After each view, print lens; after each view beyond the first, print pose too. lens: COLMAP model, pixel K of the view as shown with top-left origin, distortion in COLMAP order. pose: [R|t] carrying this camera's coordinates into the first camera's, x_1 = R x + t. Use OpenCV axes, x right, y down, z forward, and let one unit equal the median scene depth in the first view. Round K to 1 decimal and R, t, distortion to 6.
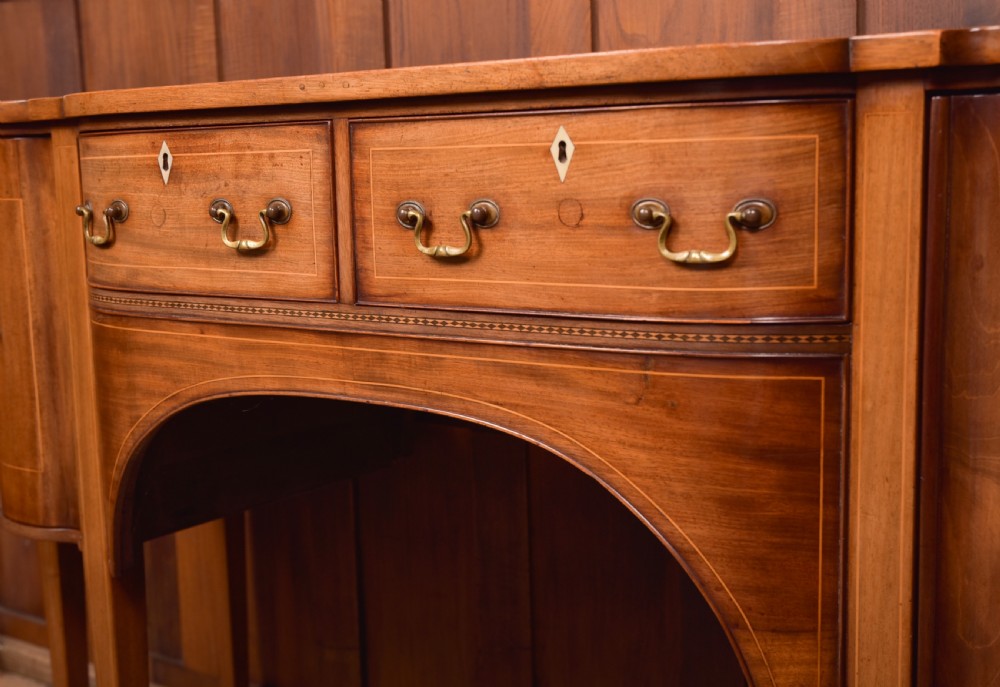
lens RADIAL K [[1410.1, 0, 454.9], [0, 1410.1, 340.0], [0, 0, 1]] dist [0.035491, 0.000000]
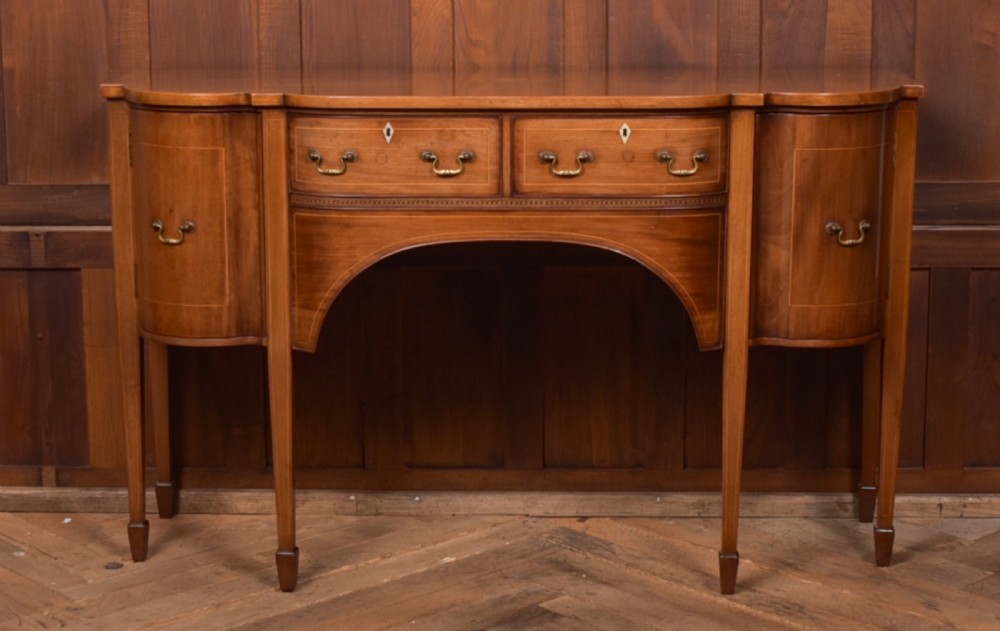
lens RADIAL K [[2008.8, 0, 504.8], [0, 2008.8, 252.0], [0, 0, 1]] dist [-0.094401, 0.000000]
pose [[0.797070, -0.077090, 0.598947, -2.303528], [0.059788, 0.997019, 0.048760, -0.108890], [-0.600920, -0.003056, 0.799303, -1.782779]]
